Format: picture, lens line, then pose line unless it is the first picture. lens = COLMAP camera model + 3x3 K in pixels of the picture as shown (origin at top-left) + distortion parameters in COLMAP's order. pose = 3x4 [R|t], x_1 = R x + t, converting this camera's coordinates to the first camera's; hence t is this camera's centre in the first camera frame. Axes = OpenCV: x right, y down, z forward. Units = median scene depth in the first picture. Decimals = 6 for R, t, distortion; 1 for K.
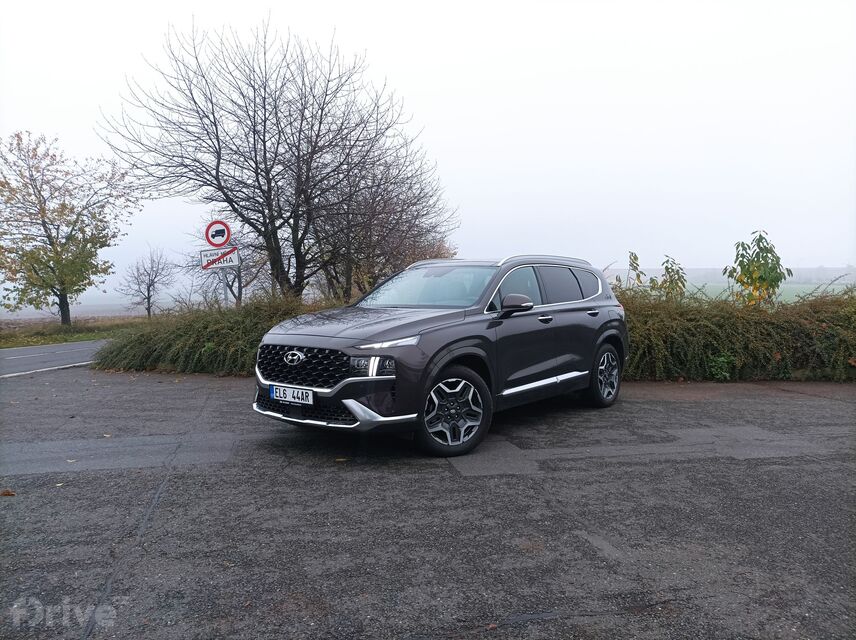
lens RADIAL K [[627.5, 0, 428.0], [0, 627.5, 320.0], [0, 0, 1]] dist [0.020883, -0.005488]
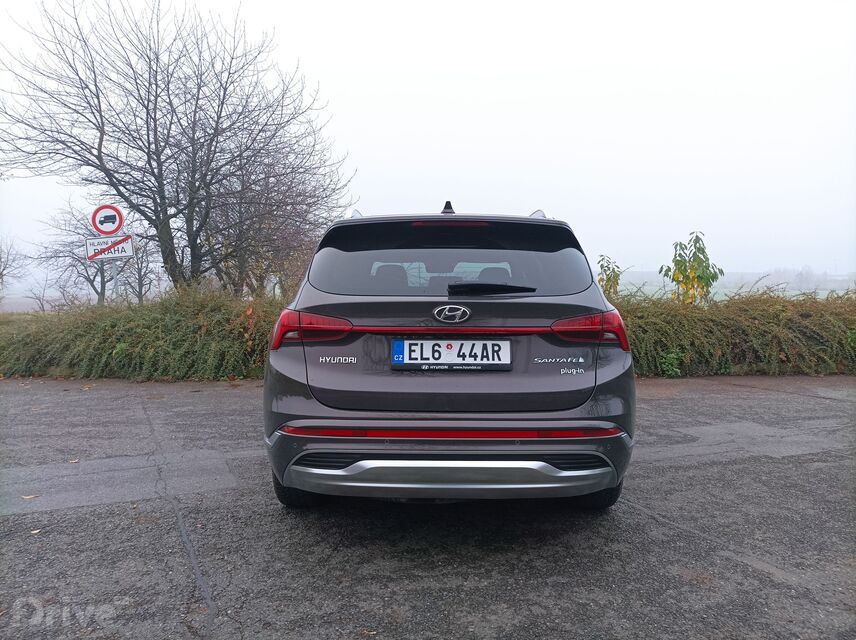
lens RADIAL K [[628.3, 0, 428.0], [0, 628.3, 320.0], [0, 0, 1]] dist [0.016181, -0.000191]
pose [[0.979876, -0.000059, 0.199605, -0.121008], [-0.000428, 0.999997, 0.002396, 0.001908], [-0.199604, -0.002433, 0.979874, 0.072170]]
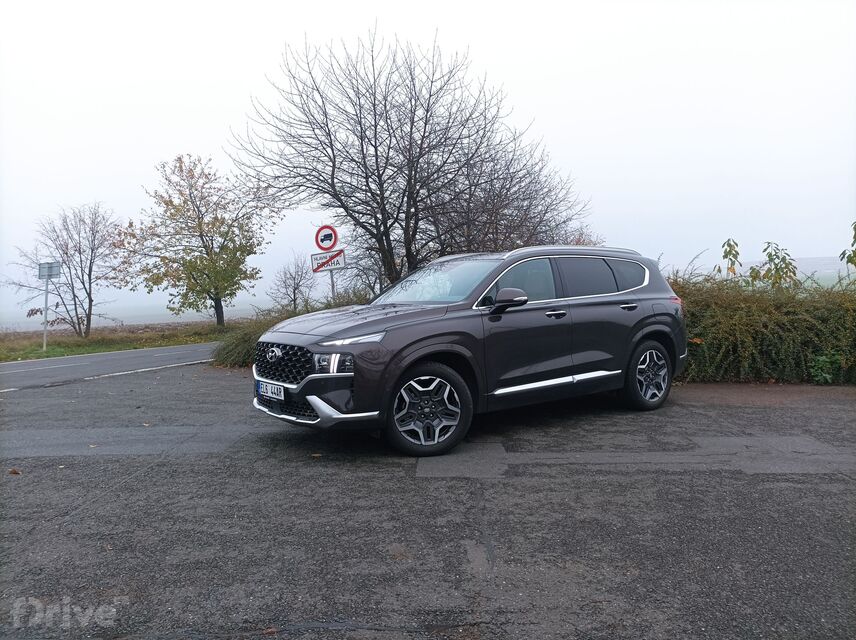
lens RADIAL K [[627.5, 0, 428.0], [0, 627.5, 320.0], [0, 0, 1]] dist [0.020883, -0.005488]
pose [[0.971116, -0.010455, -0.238380, 0.141076], [0.010963, 0.999940, 0.000807, 0.002719], [0.238358, -0.003397, 0.971172, 0.029172]]
